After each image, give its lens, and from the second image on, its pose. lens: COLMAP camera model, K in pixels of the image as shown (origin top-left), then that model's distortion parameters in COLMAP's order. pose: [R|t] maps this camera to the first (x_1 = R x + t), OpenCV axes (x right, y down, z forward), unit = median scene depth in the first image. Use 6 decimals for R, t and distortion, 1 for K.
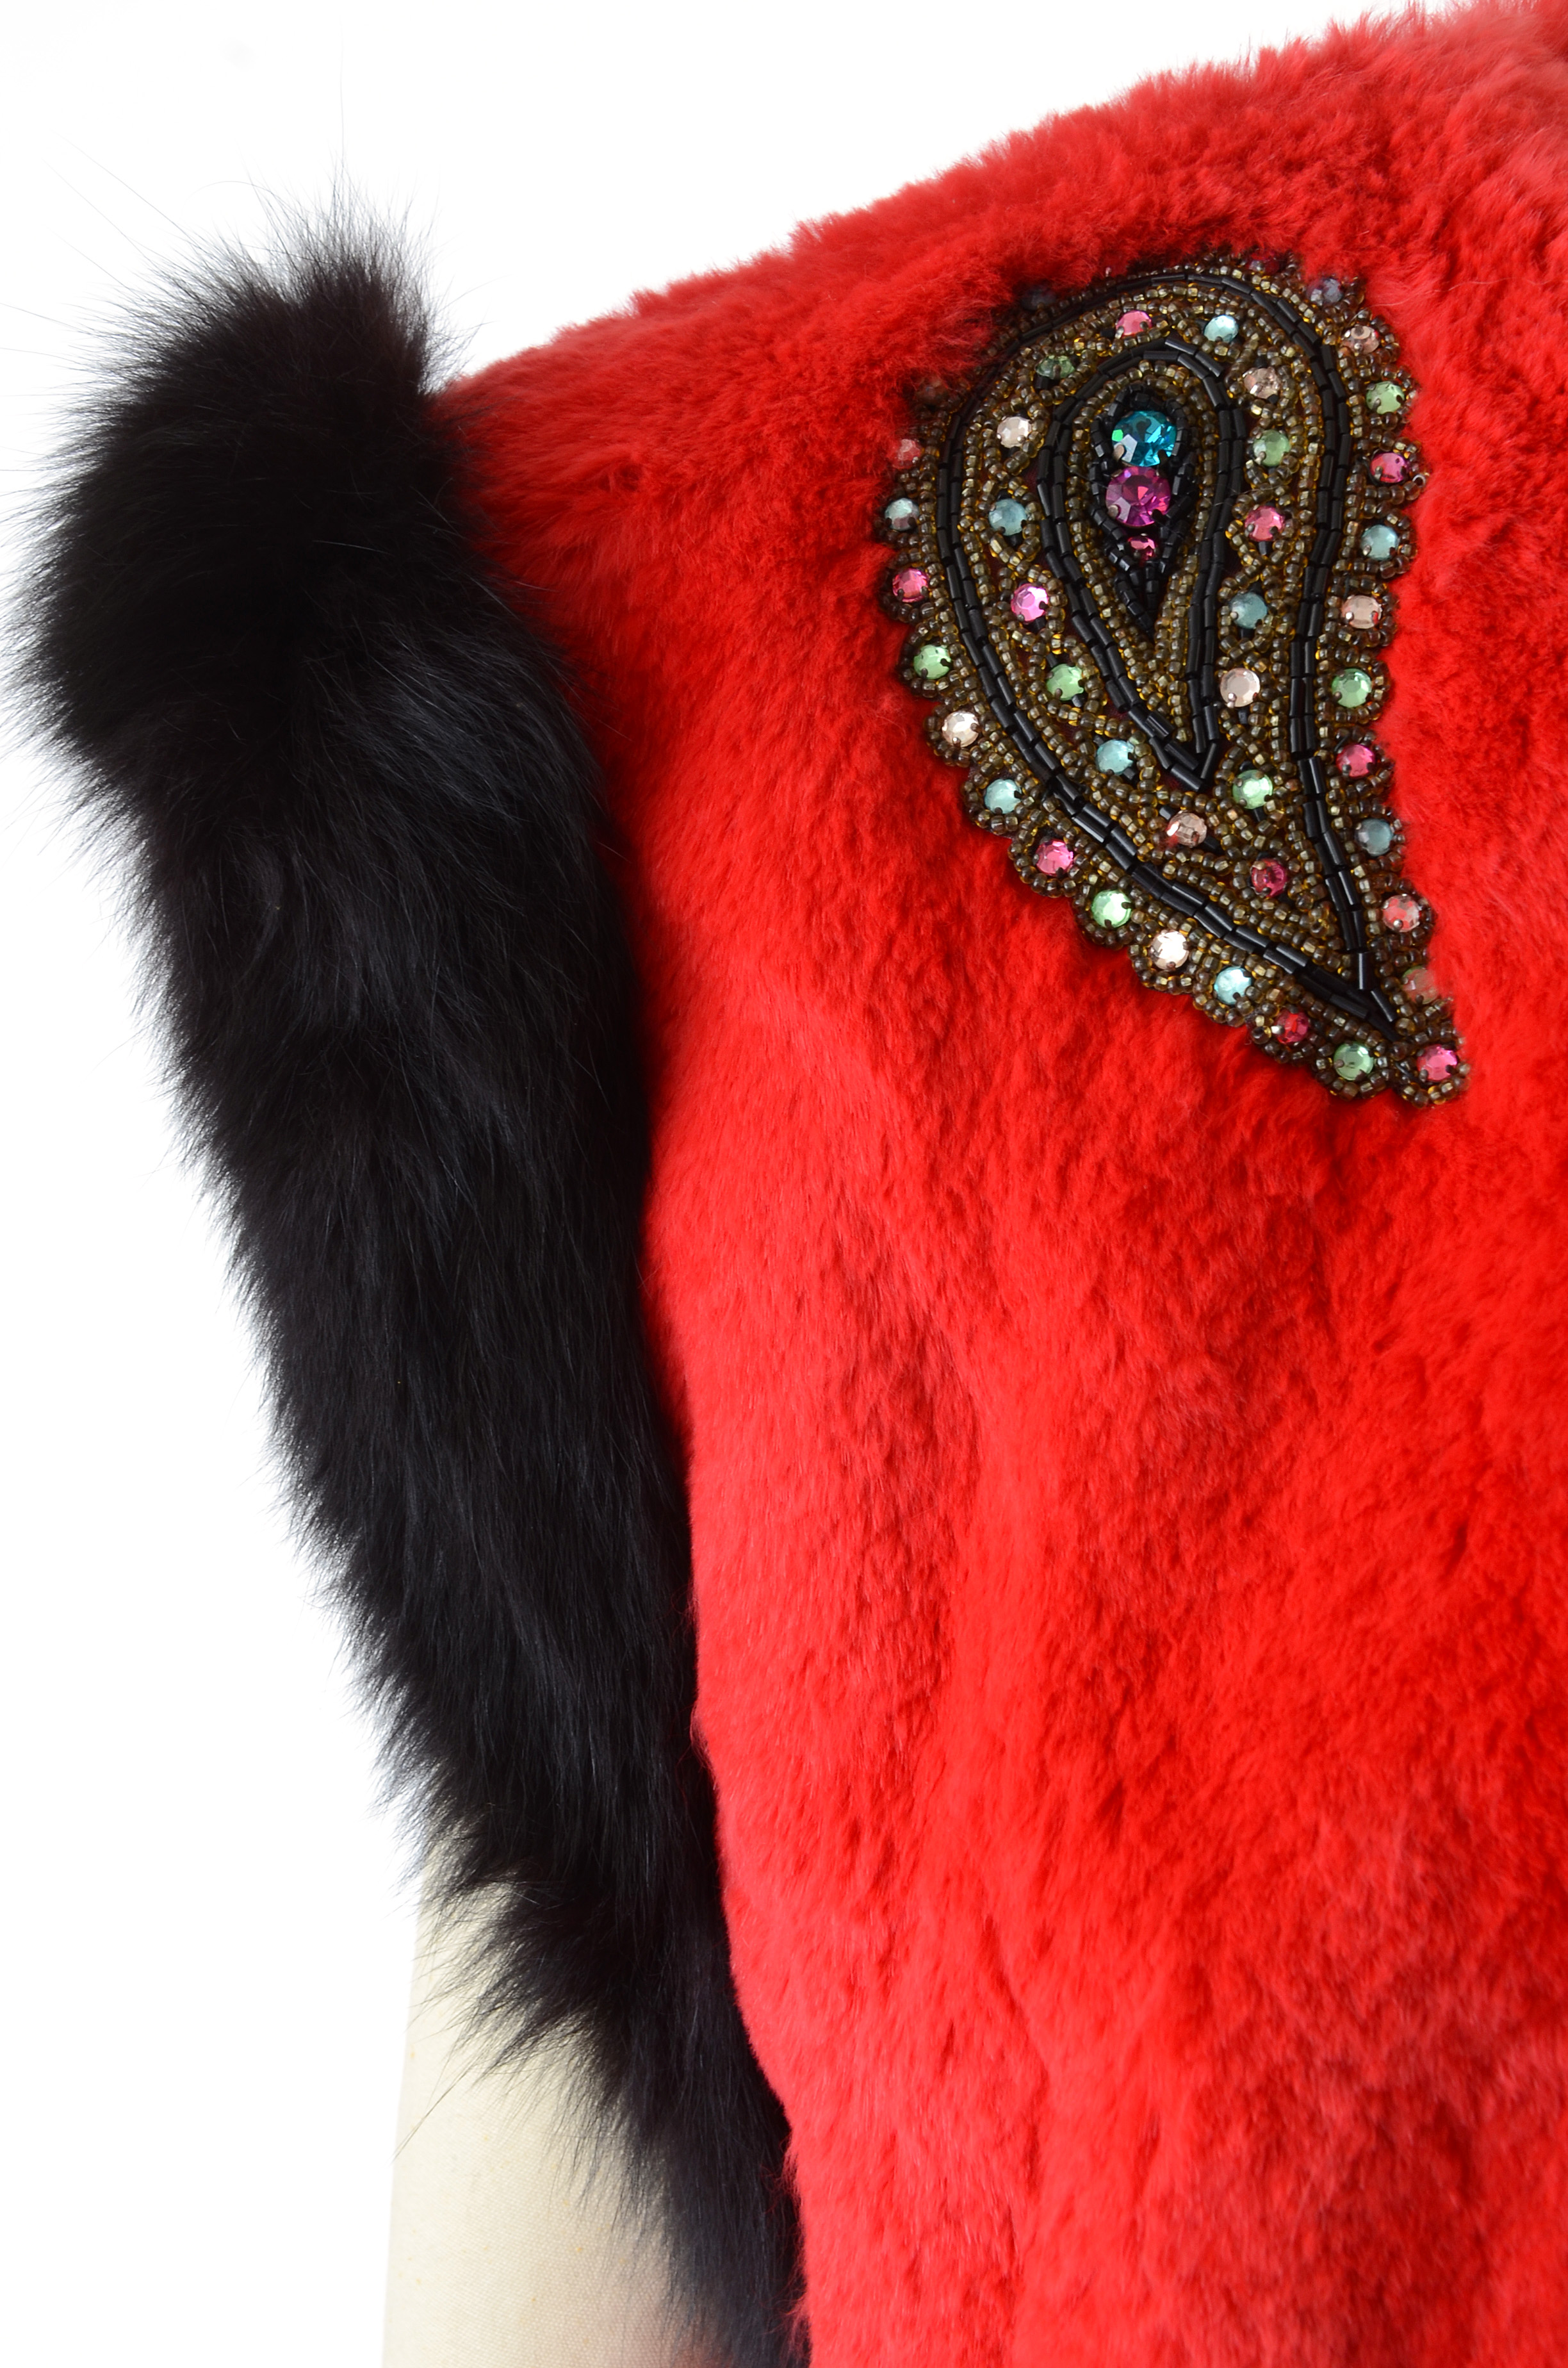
lens RADIAL K [[4653.4, 0, 788.1], [0, 4653.4, 1224.5], [0, 0, 1]] dist [0.273686, 0.000000]
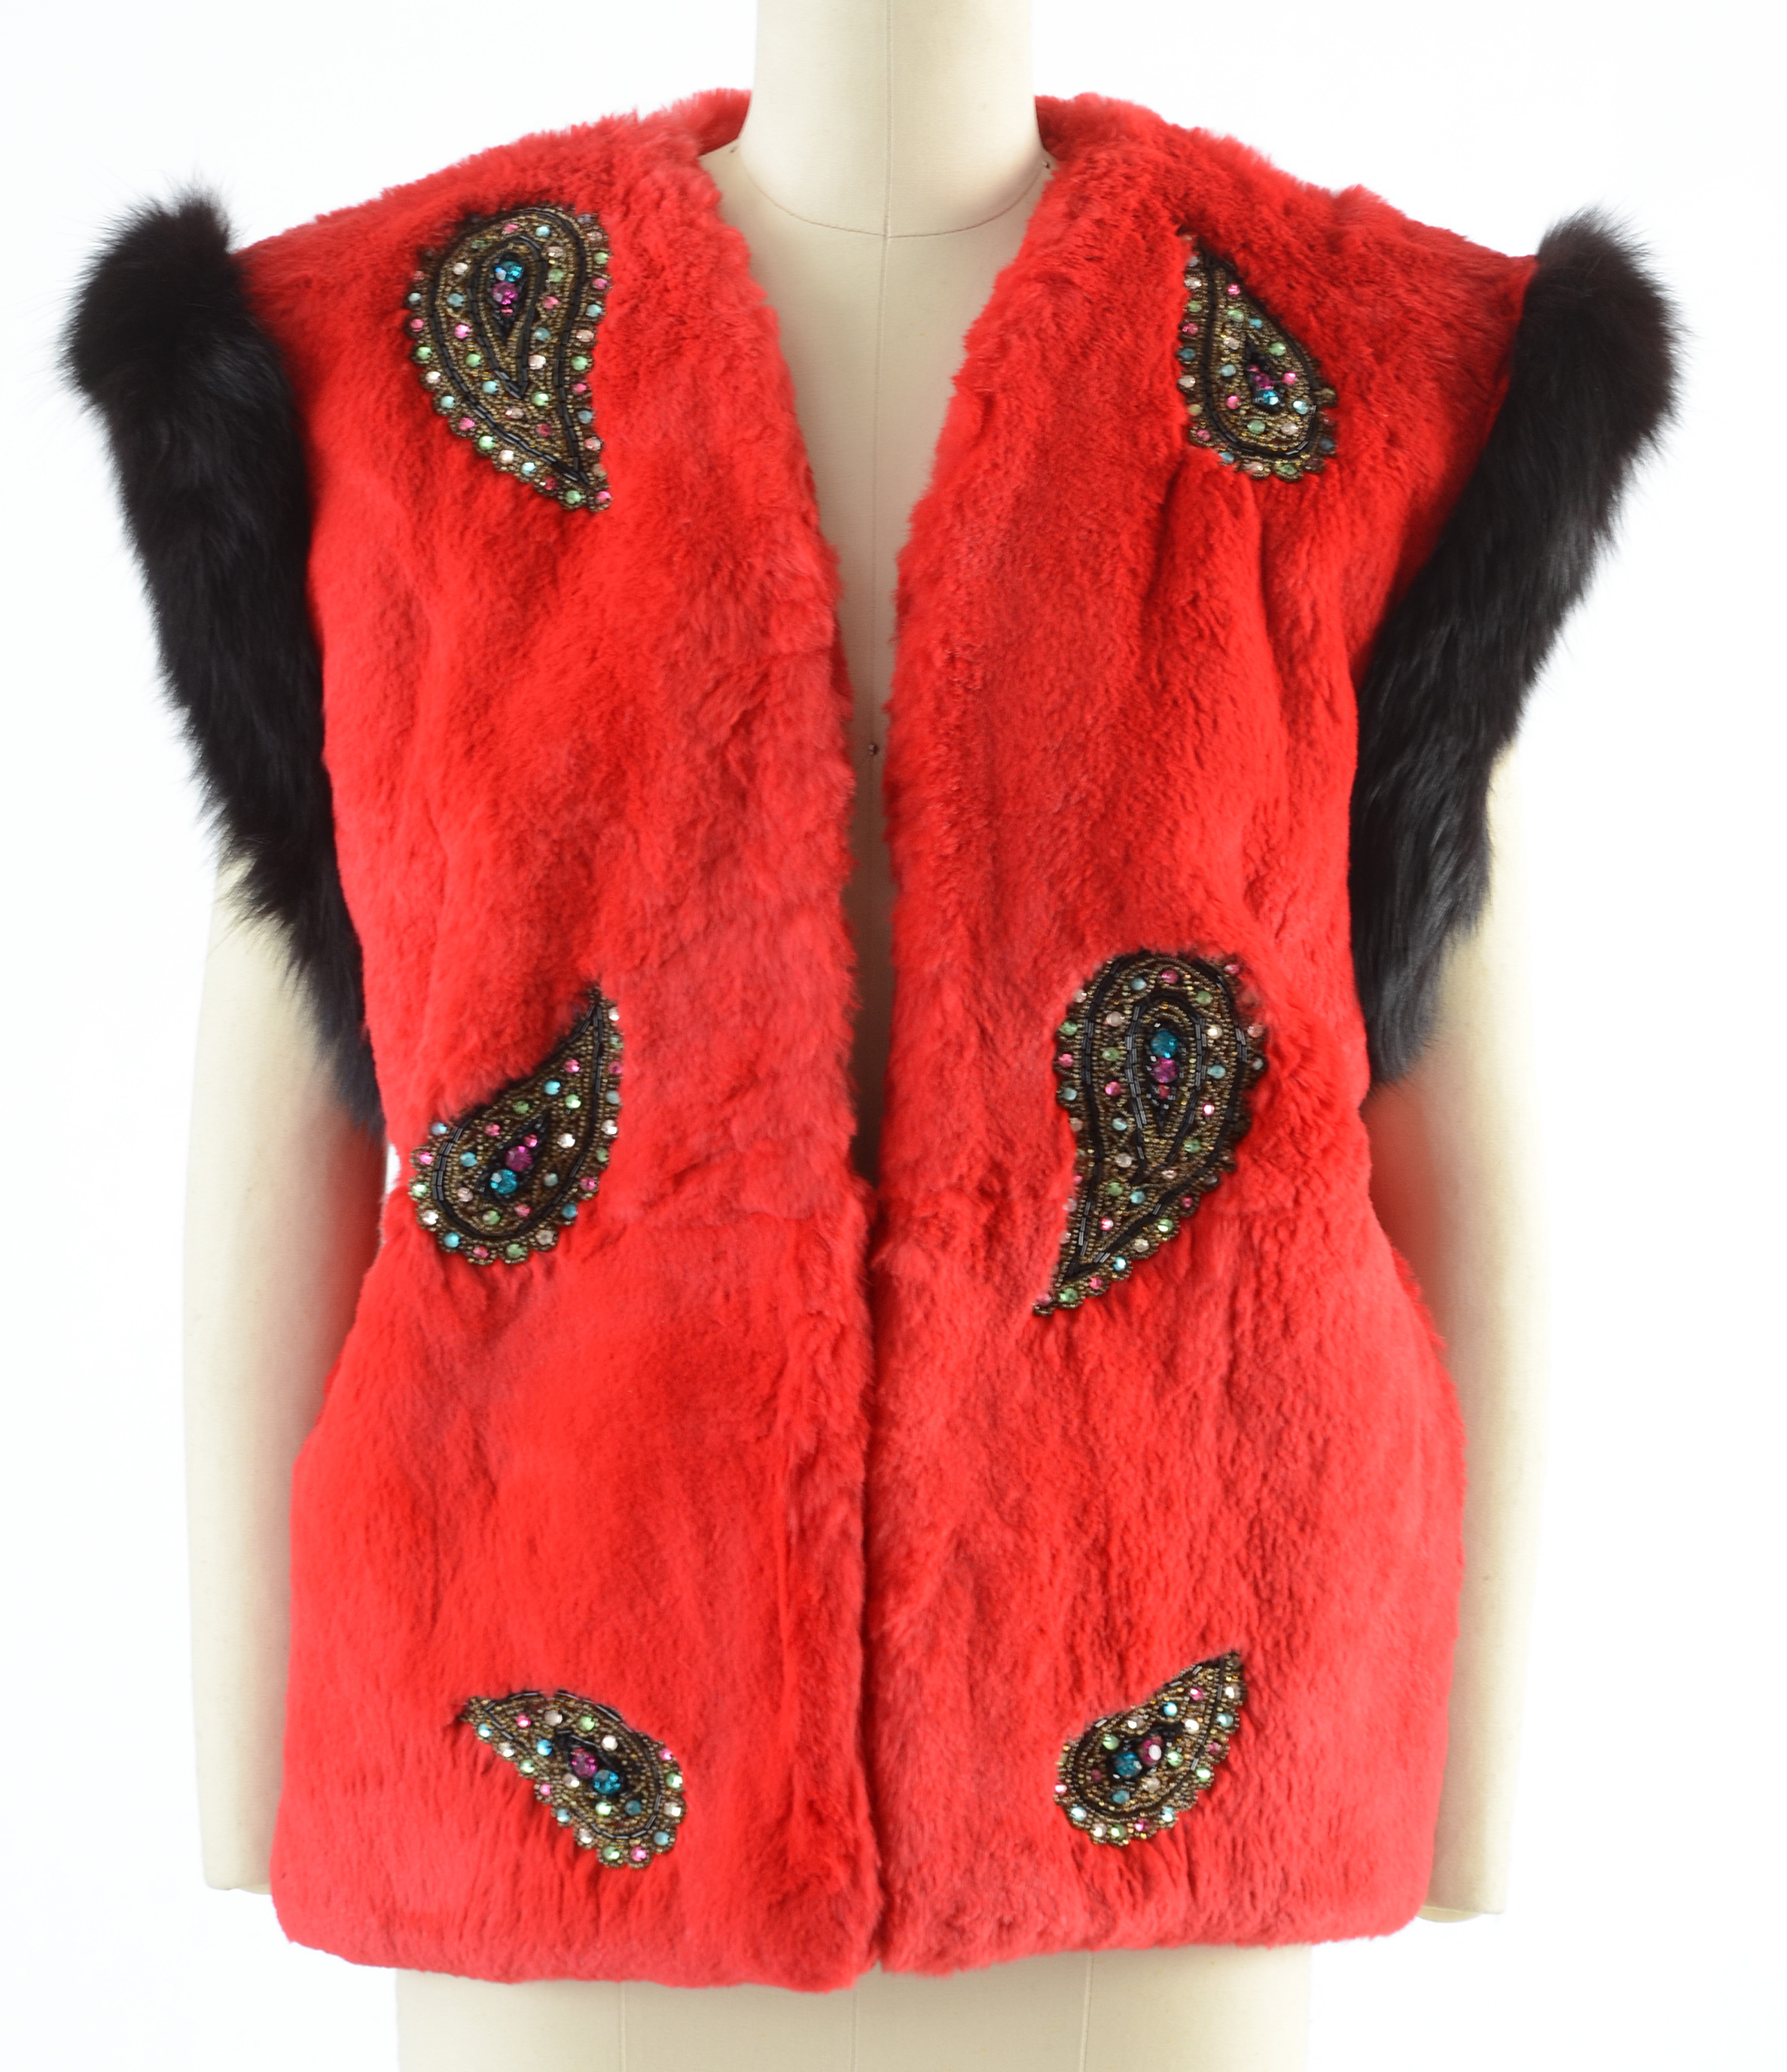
lens RADIAL K [[11656.2, 0, 855.8], [0, 11656.2, 709.3], [0, 0, 1]] dist [1.605220, 0.000000]
pose [[0.999813, 0.011002, -0.015932, 0.382300], [-0.013417, 0.986953, -0.160450, 1.130861], [0.013959, 0.160633, 0.986915, -5.456980]]
